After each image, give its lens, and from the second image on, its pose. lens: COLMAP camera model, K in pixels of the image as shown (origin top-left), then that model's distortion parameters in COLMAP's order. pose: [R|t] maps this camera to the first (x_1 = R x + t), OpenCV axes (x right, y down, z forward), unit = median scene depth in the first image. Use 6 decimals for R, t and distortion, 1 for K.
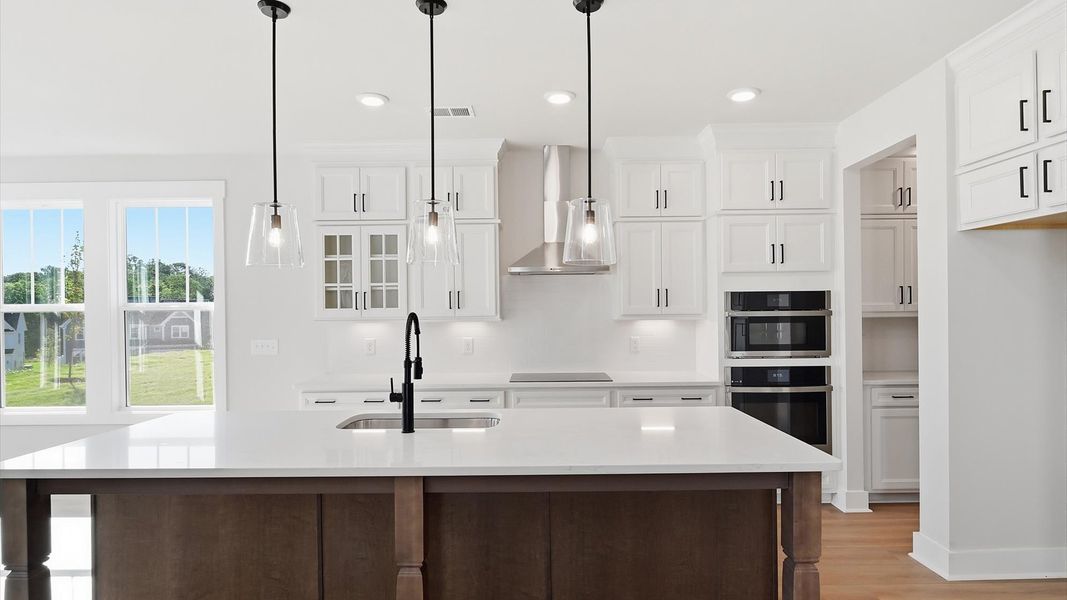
lens RADIAL K [[569.4, 0, 534.4], [0, 569.4, 307.1], [0, 0, 1]] dist [-0.004452, 0.001593]
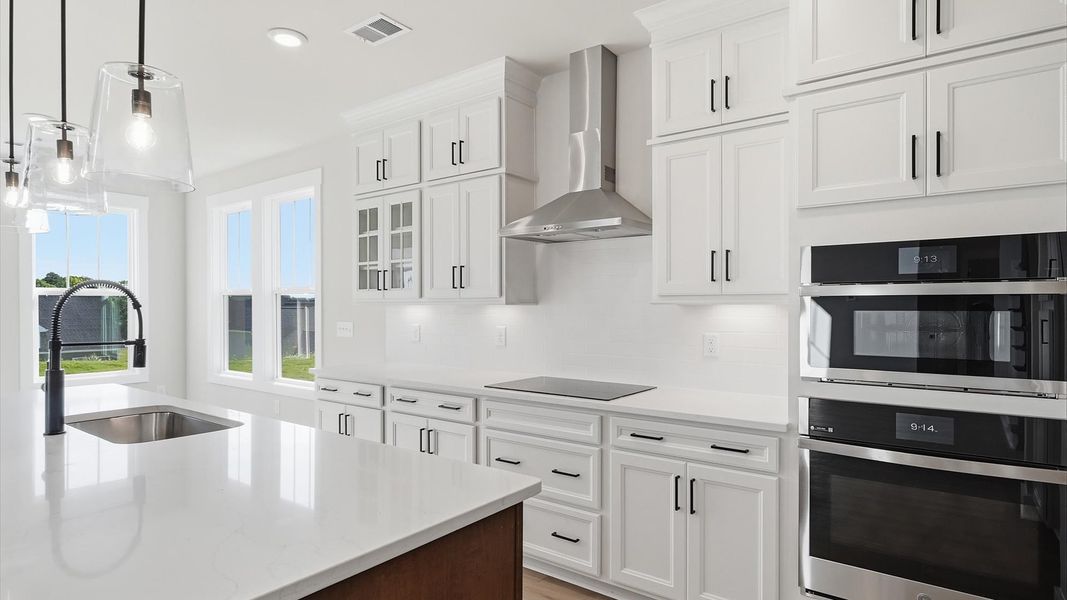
lens RADIAL K [[569.4, 0, 532.3], [0, 569.4, 306.1], [0, 0, 1]] dist [-0.004452, 0.001593]
pose [[0.803716, 0.009184, -0.594942, 0.411876], [-0.006560, 0.999957, 0.006574, 0.021682], [0.594977, -0.001381, 0.803742, 0.423730]]
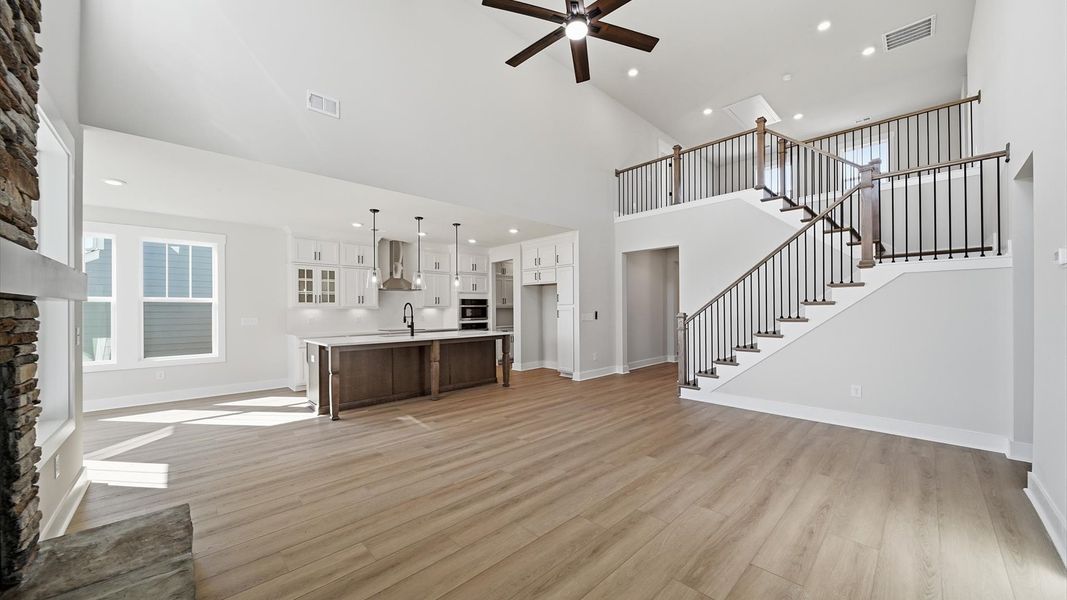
lens RADIAL K [[374.5, 0, 534.5], [0, 374.5, 306.2], [0, 0, 1]] dist [-0.003190, -0.000888]
pose [[0.719175, 0.009590, 0.694762, -0.716993], [-0.001866, 0.999928, -0.011870, 0.032838], [-0.694826, 0.007240, 0.719141, -0.671027]]
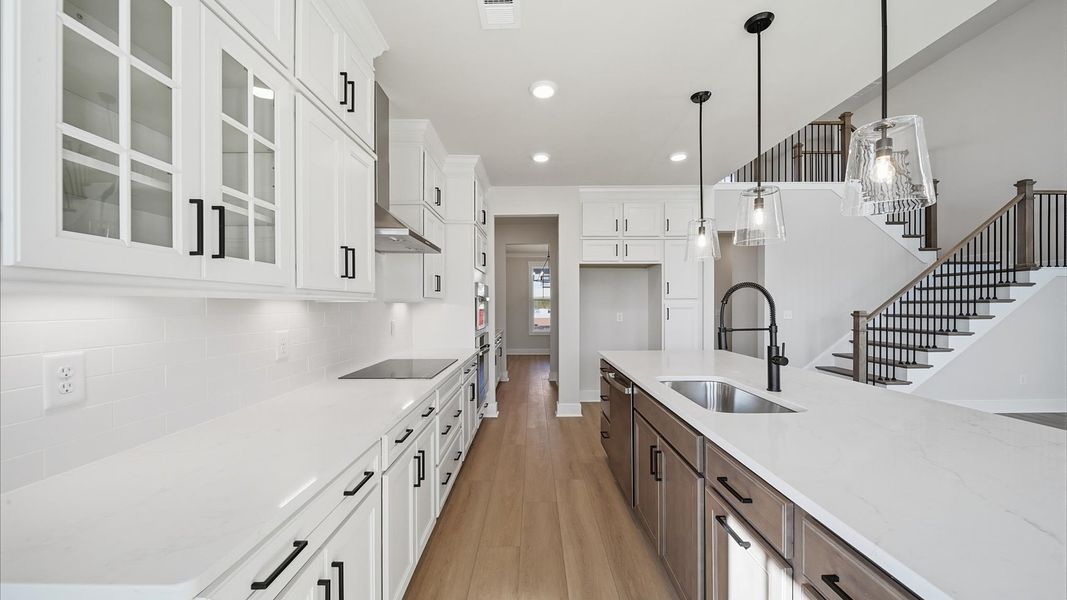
lens RADIAL K [[383.6, 0, 540.1], [0, 383.6, 301.7], [0, 0, 1]] dist [-0.002326, -0.000318]
pose [[-0.022974, 0.020204, 0.999532, -0.528487], [0.001161, 0.999796, -0.020182, 0.034682], [-0.999735, 0.000696, -0.022993, 0.809443]]
